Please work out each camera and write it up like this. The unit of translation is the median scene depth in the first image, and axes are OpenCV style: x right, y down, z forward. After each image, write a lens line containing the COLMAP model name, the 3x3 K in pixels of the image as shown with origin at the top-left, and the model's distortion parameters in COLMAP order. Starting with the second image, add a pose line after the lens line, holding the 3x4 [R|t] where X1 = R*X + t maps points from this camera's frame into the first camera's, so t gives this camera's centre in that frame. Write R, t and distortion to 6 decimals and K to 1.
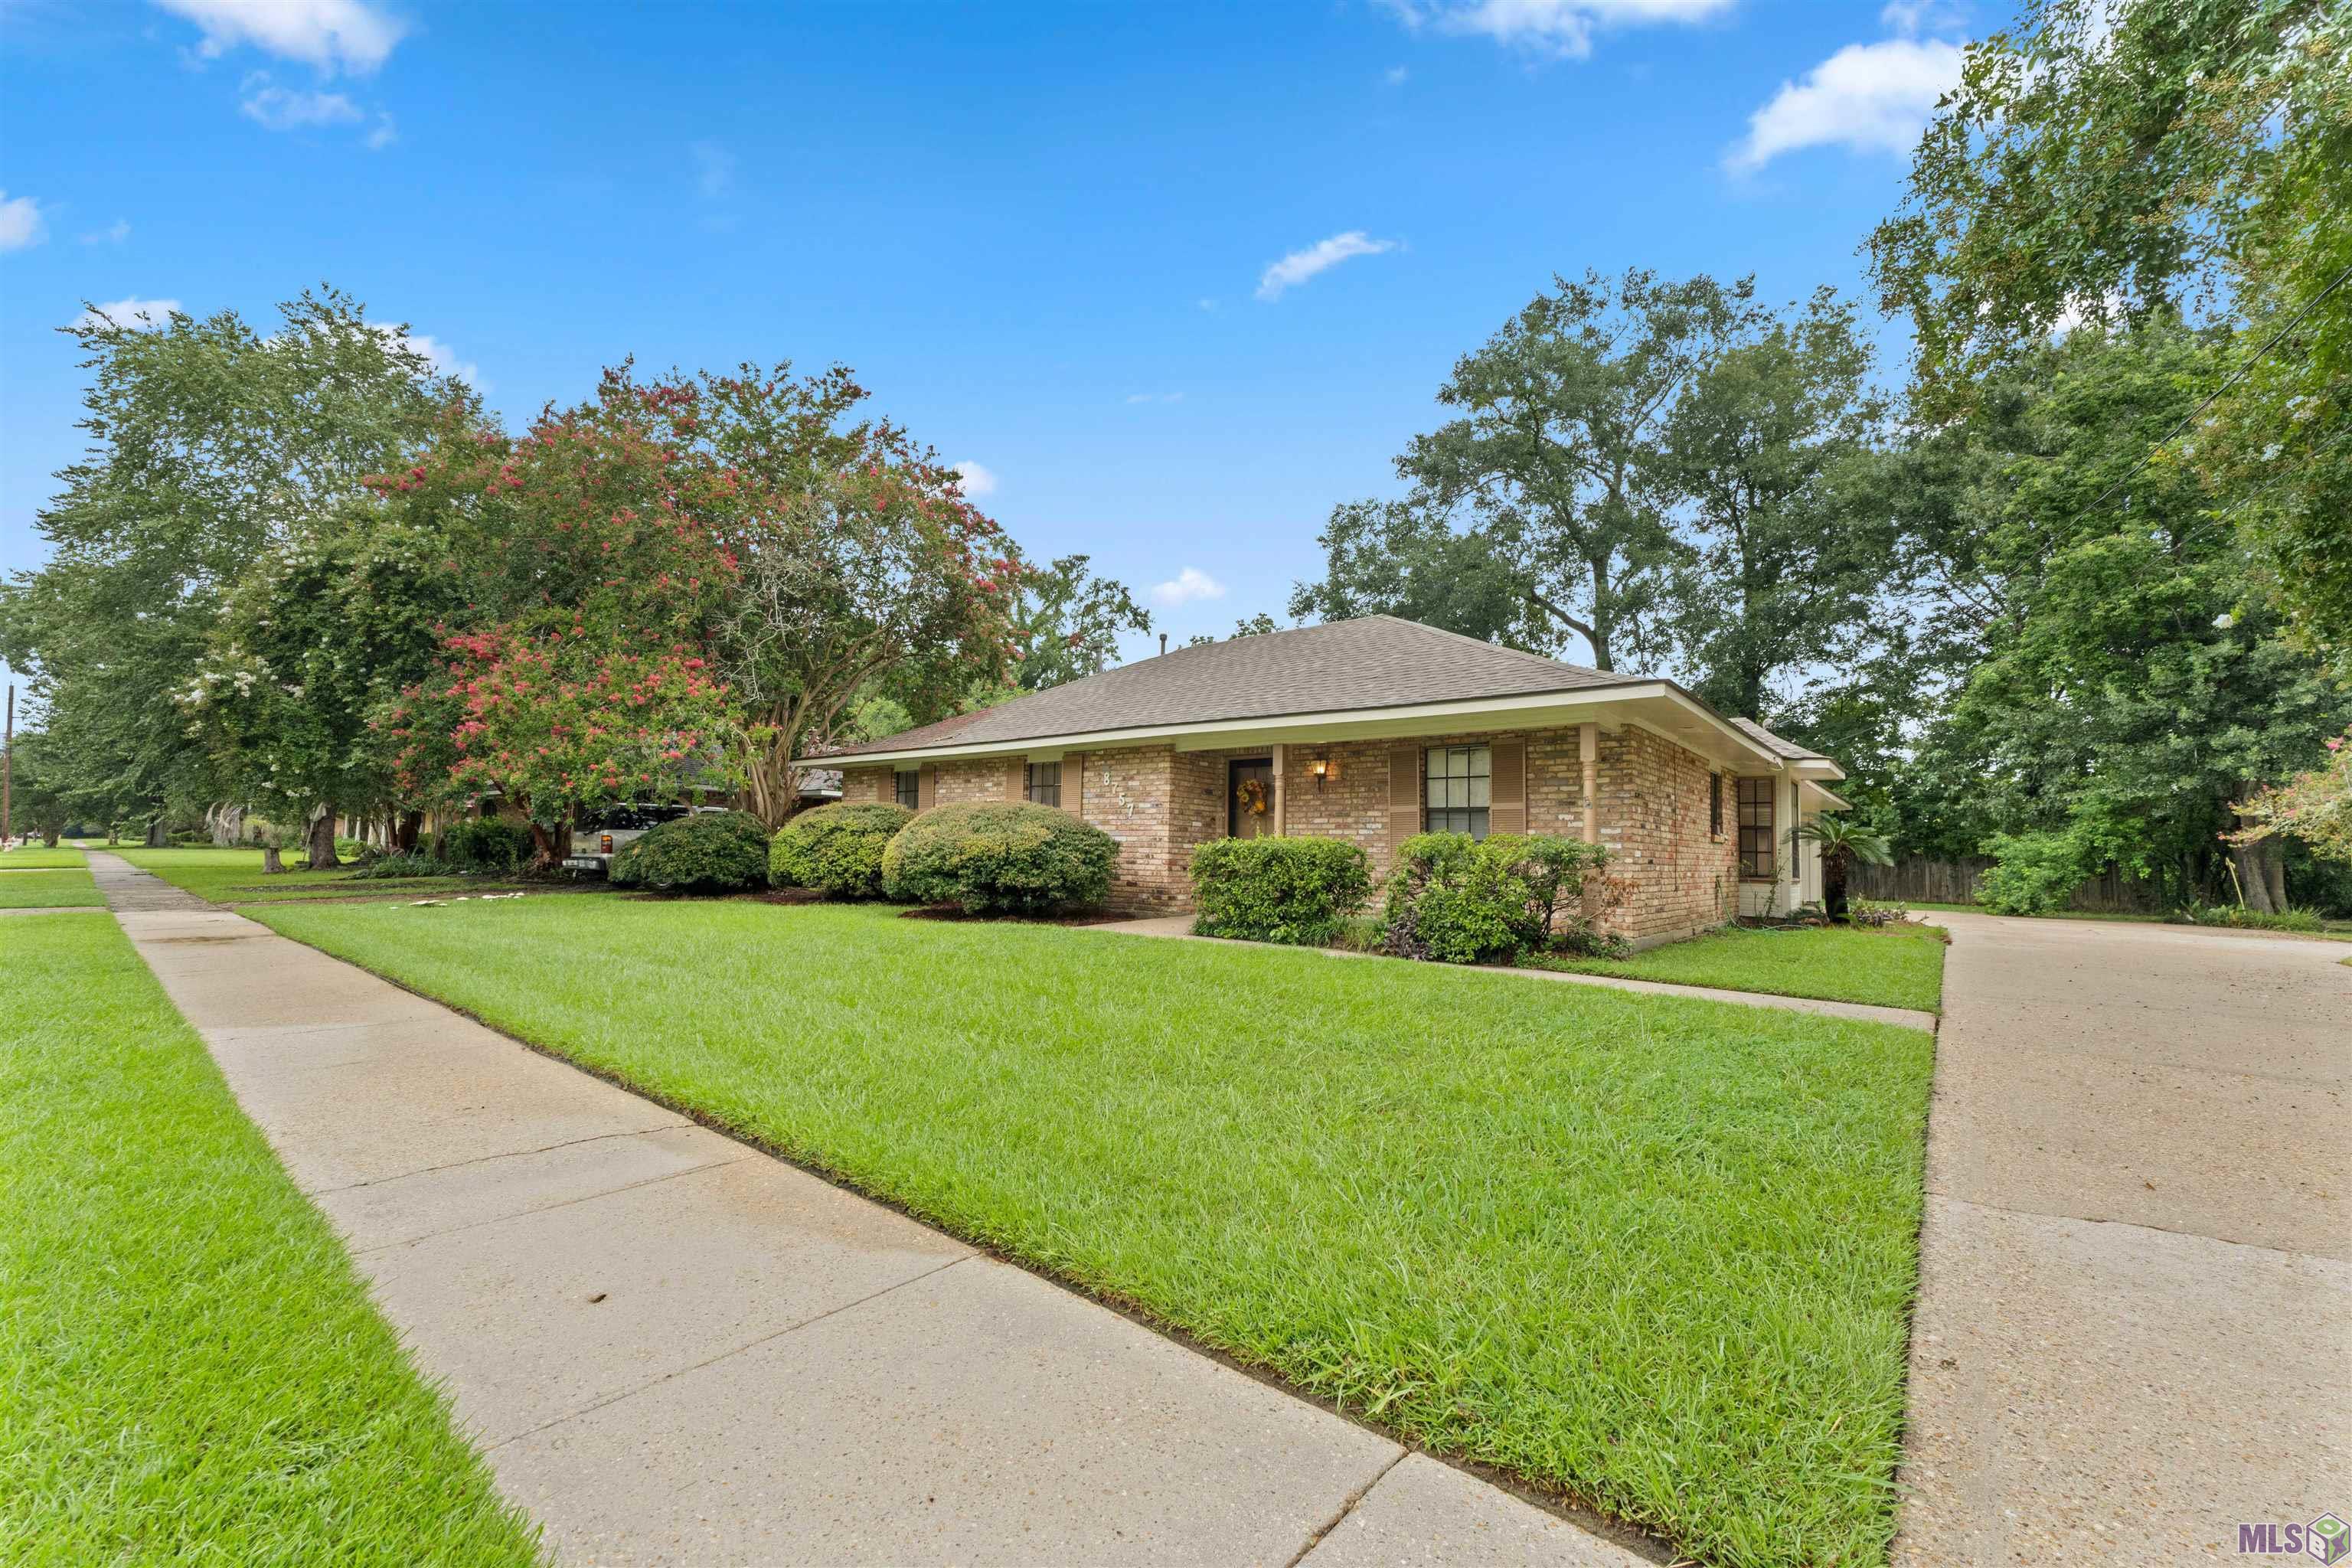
lens RADIAL K [[936.1, 0, 1176.0], [0, 936.1, 784.0], [0, 0, 1]] dist [-0.000329, -0.012245]
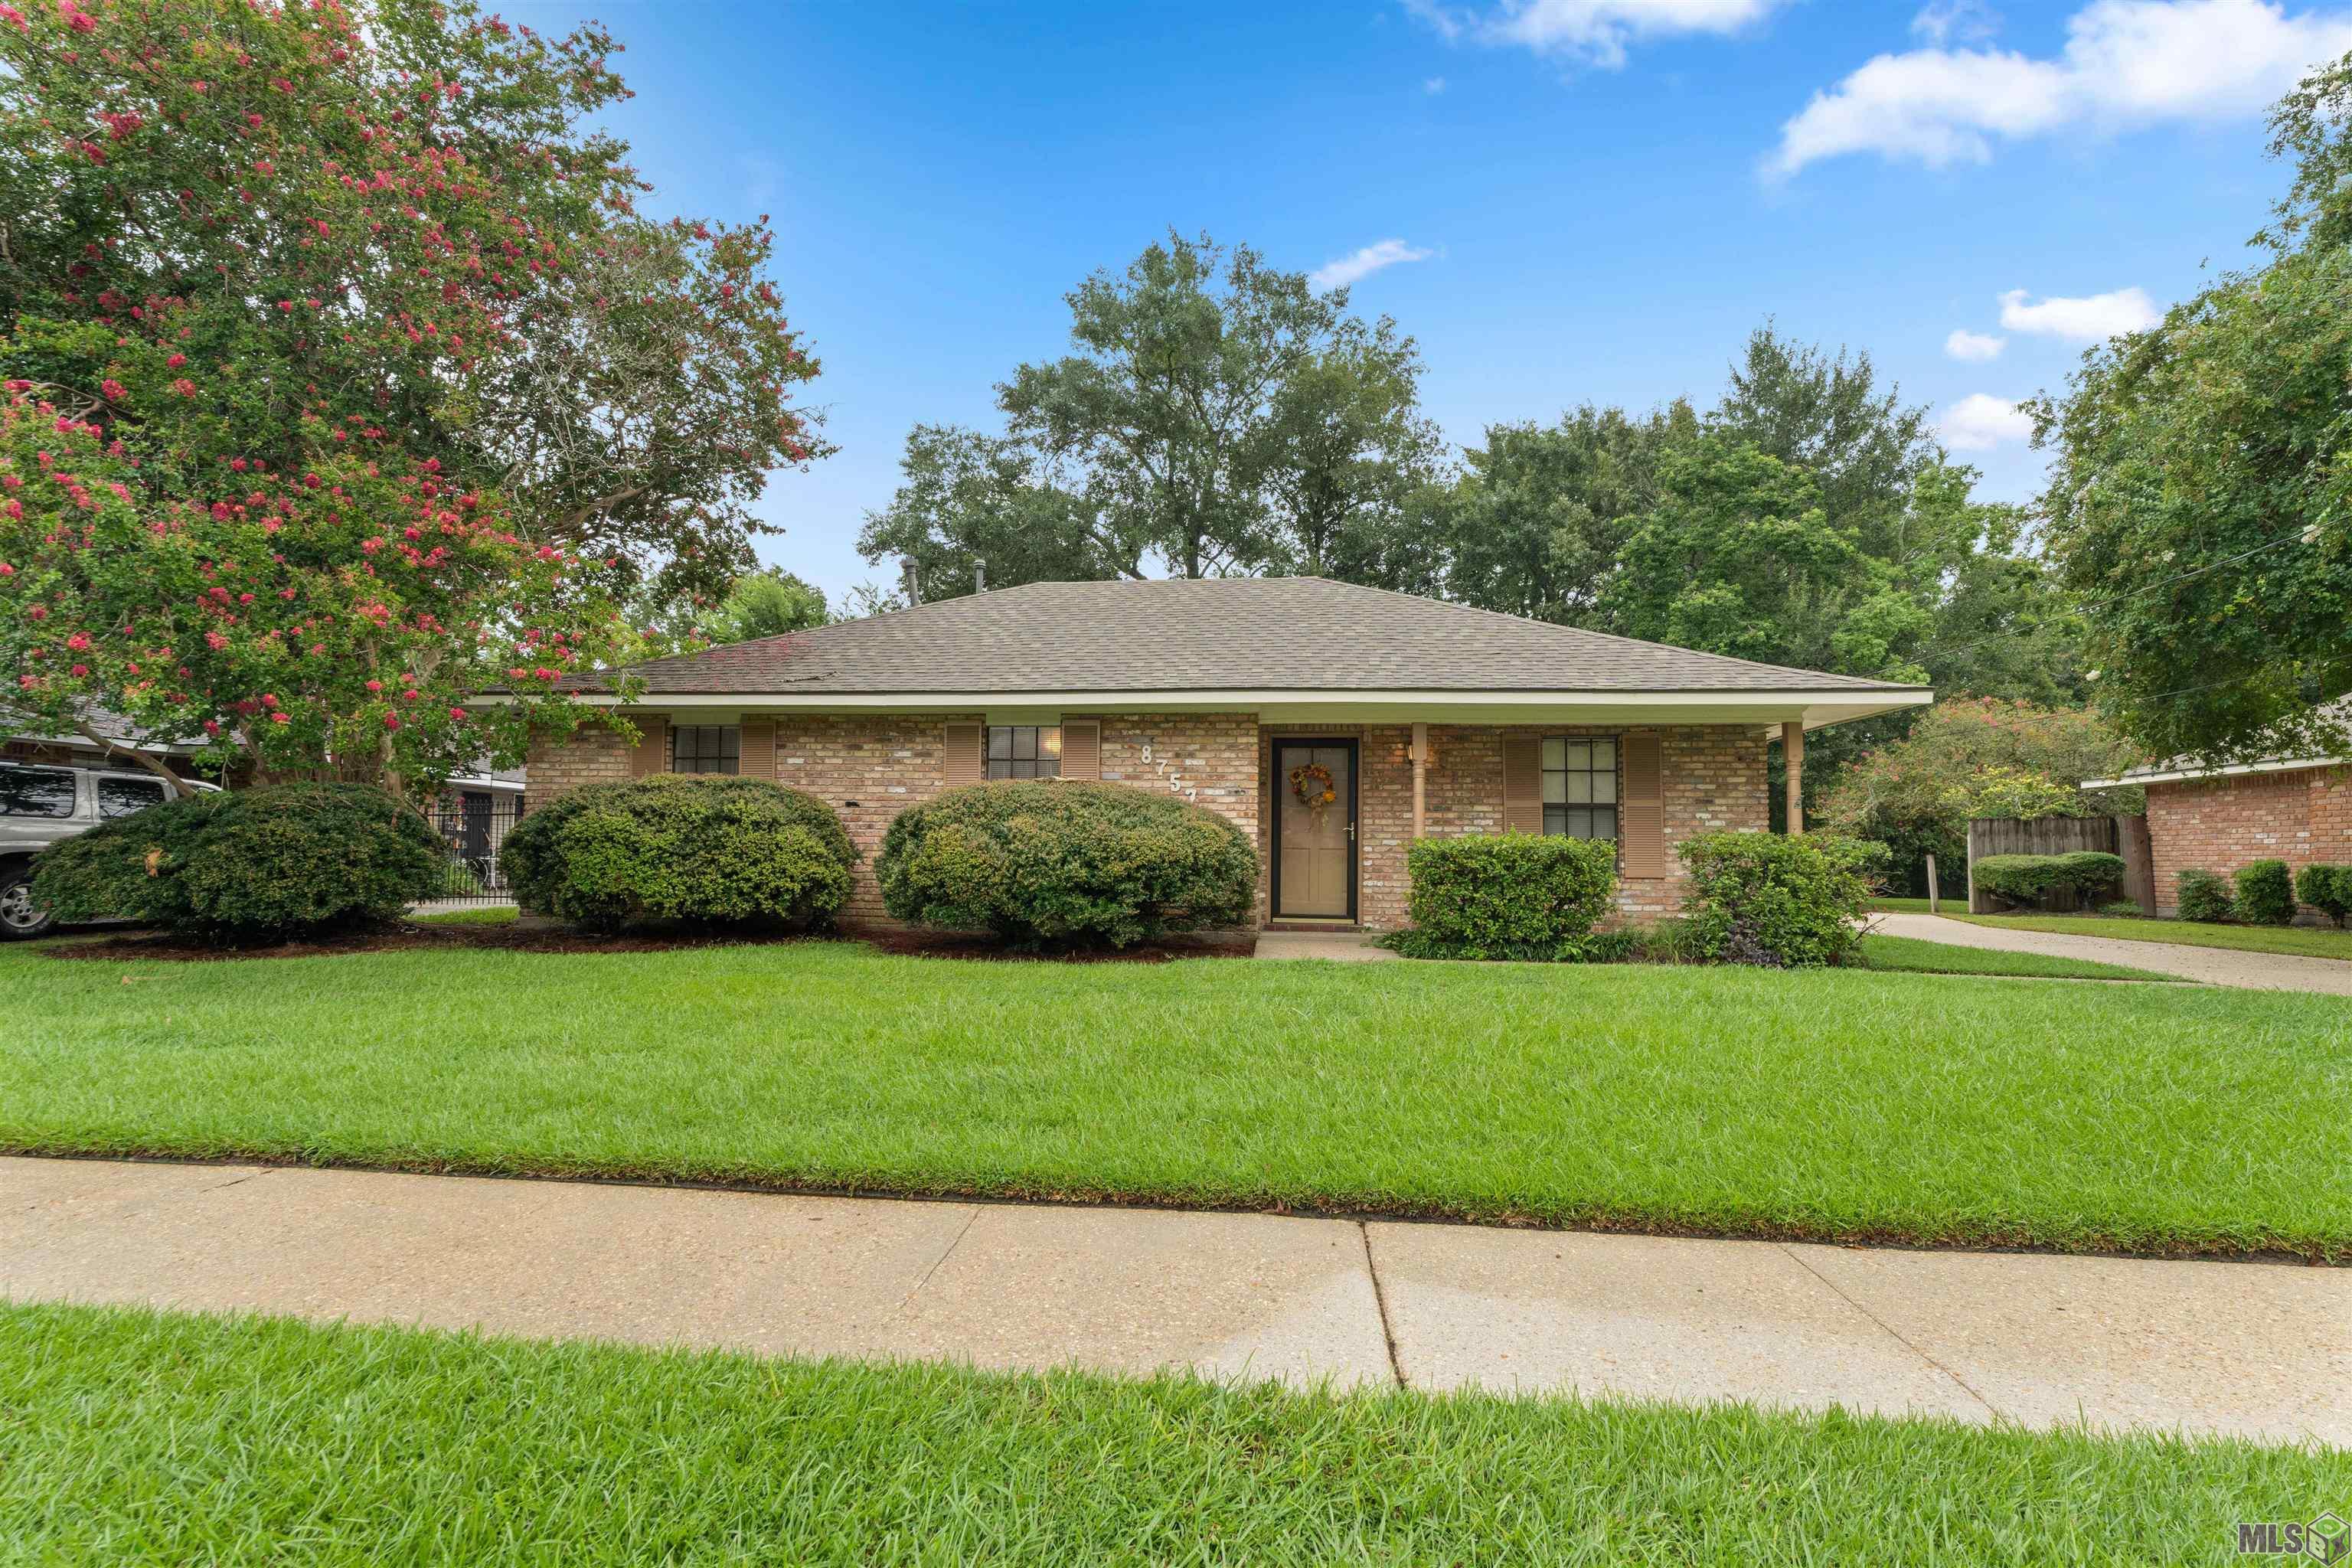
lens RADIAL K [[1085.4, 0, 1174.2], [0, 1085.4, 792.6], [0, 0, 1]] dist [-0.019360, 0.000021]
pose [[0.828568, 0.023618, 0.559390, -0.538965], [-0.035179, 0.999332, 0.009914, 0.015355], [-0.558782, -0.027893, 0.828846, 0.286419]]
